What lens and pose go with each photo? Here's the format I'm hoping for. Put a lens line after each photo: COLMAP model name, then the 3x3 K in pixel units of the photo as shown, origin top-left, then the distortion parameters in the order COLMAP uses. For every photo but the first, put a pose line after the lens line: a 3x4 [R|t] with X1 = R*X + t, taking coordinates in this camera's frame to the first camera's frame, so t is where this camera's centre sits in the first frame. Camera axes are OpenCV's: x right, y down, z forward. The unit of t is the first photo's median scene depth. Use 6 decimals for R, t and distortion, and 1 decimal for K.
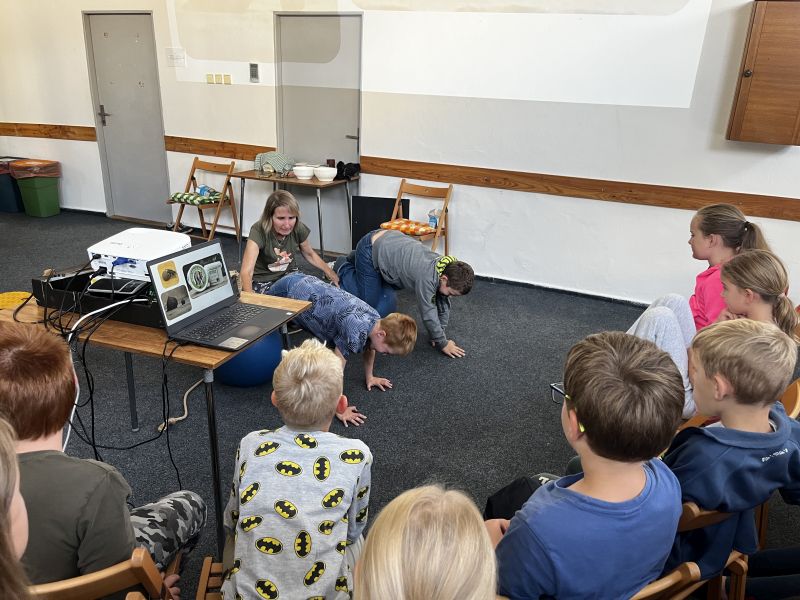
lens RADIAL K [[604.1, 0, 403.0], [0, 604.1, 310.3], [0, 0, 1]] dist [0.012988, -0.001915]
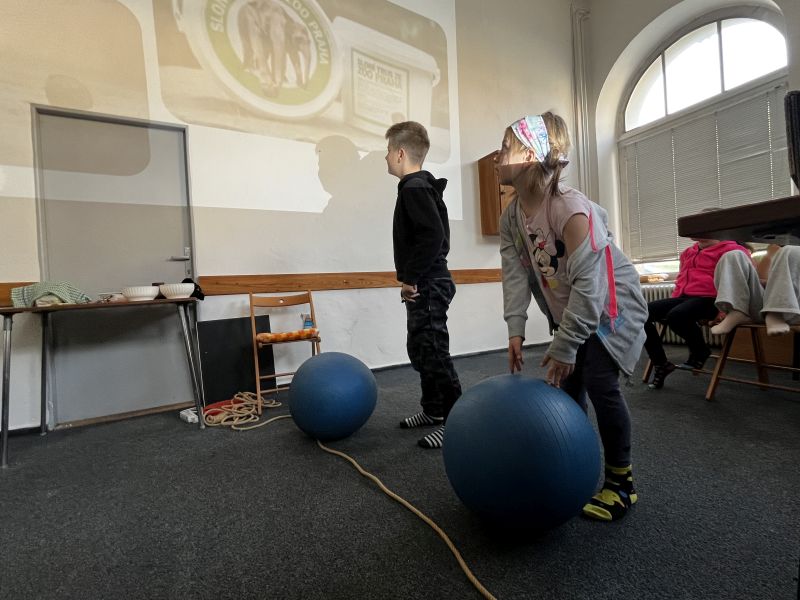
lens RADIAL K [[364.3, 0, 400.0], [0, 364.3, 300.0], [0, 0, 1]] dist [-0.003697, -0.000004]
pose [[0.591640, -0.092372, 0.800893, -0.310222], [0.367674, 0.915005, -0.166077, -0.028869], [-0.717480, 0.392725, 0.575316, 0.488922]]
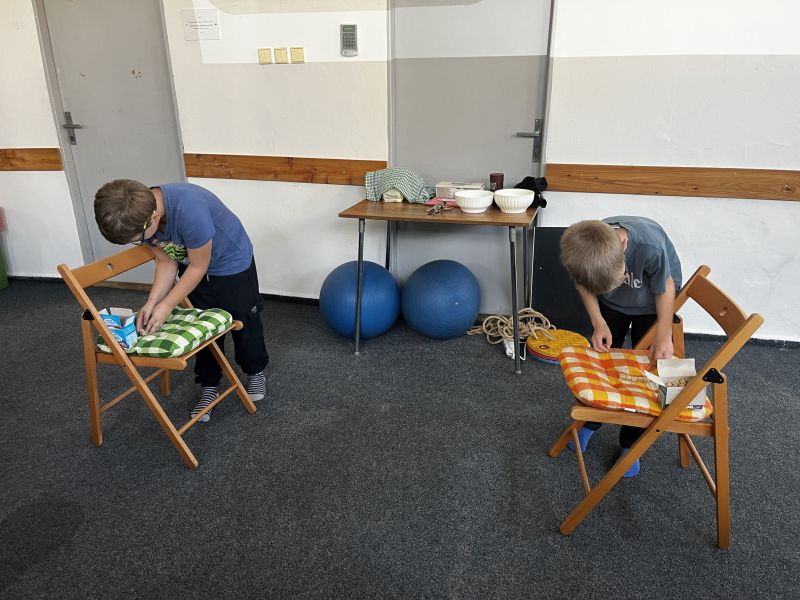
lens RADIAL K [[604.1, 0, 403.0], [0, 604.1, 310.3], [0, 0, 1]] dist [0.012988, -0.001915]
pose [[0.986256, -0.107995, 0.125046, -0.298159], [0.105630, 0.994081, 0.025410, -0.133572], [-0.127050, -0.011852, 0.991826, 0.389291]]
